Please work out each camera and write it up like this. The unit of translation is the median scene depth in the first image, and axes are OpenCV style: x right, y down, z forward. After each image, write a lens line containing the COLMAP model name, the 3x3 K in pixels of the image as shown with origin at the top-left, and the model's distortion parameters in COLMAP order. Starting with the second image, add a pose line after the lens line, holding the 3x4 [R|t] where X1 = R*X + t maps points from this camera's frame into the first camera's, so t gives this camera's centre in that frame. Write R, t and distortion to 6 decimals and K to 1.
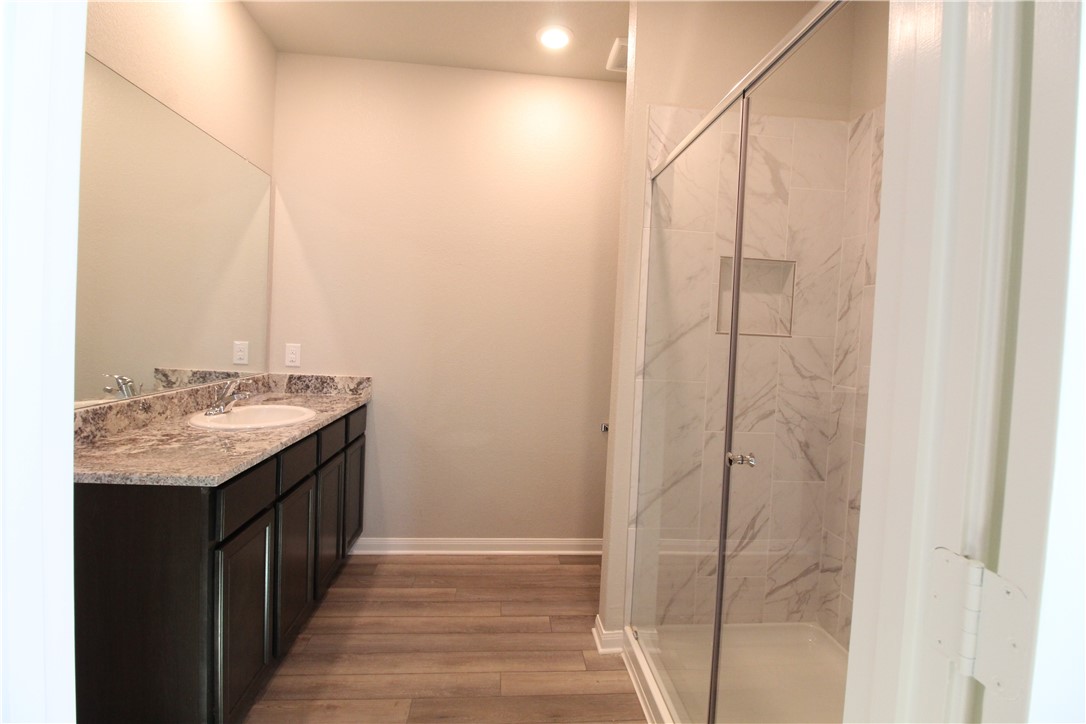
lens RADIAL K [[511.1, 0, 543.2], [0, 511.1, 348.5], [0, 0, 1]] dist [-0.000147, -0.010873]
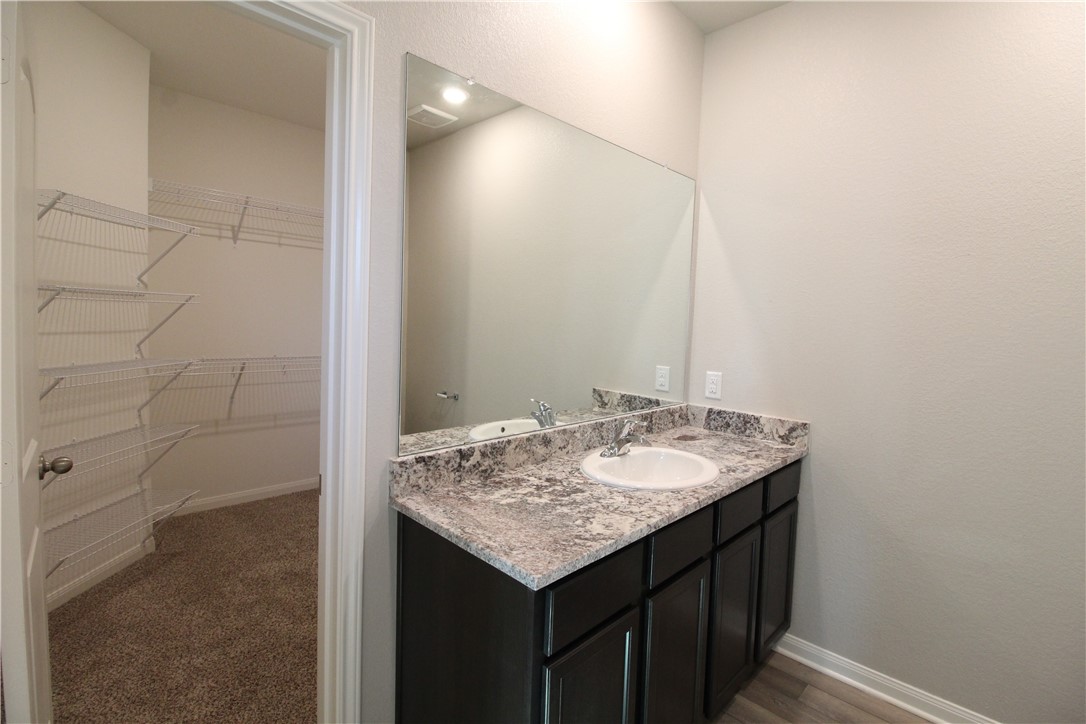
lens RADIAL K [[511.1, 0, 543.2], [0, 511.1, 348.5], [0, 0, 1]] dist [-0.000147, -0.010873]
pose [[0.651213, 0.019975, -0.758632, -0.036025], [-0.029969, 0.999551, 0.000593, -0.047409], [0.758303, 0.022349, 0.651519, 0.270776]]
